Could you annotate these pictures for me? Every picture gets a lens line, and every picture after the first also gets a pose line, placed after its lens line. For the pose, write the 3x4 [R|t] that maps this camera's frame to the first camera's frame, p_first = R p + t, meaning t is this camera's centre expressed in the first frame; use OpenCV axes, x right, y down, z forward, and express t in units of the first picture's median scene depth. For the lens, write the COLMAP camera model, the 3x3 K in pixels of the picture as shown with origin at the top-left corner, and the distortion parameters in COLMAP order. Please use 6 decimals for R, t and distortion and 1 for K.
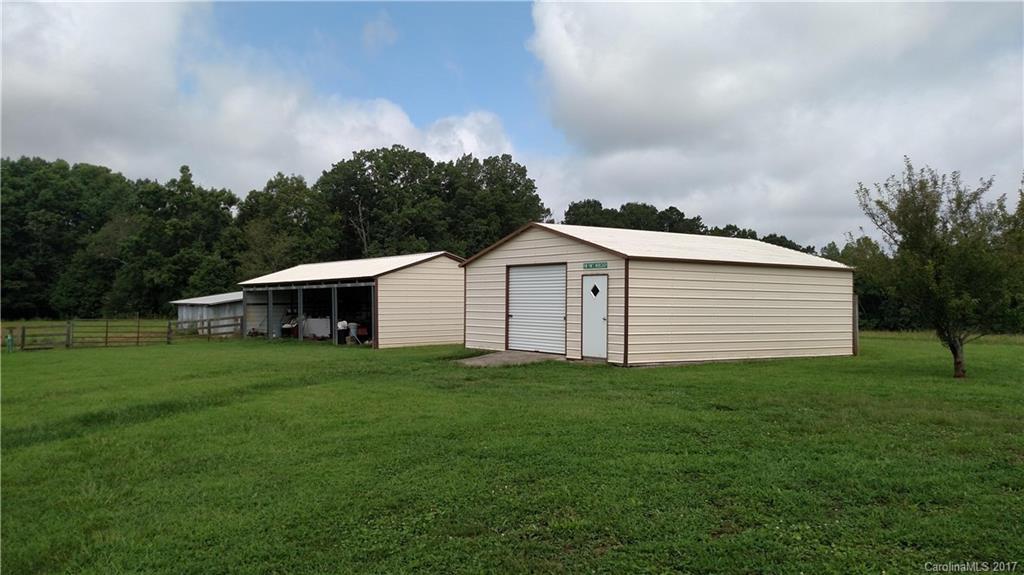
lens RADIAL K [[828.3, 0, 513.2], [0, 828.3, 269.9], [0, 0, 1]] dist [0.122347, -0.179661]
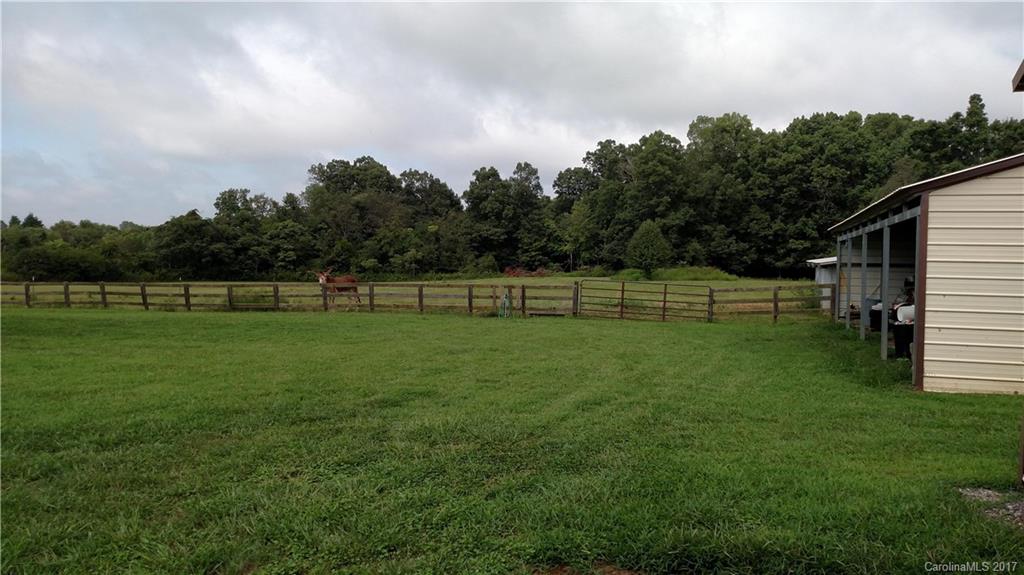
lens RADIAL K [[828.3, 0, 513.2], [0, 828.3, 269.9], [0, 0, 1]] dist [0.122347, -0.179661]
pose [[0.585131, 0.025598, -0.810535, 0.008424], [0.009779, 0.999206, 0.038616, 0.006586], [0.810880, -0.030521, 0.584416, 0.155568]]
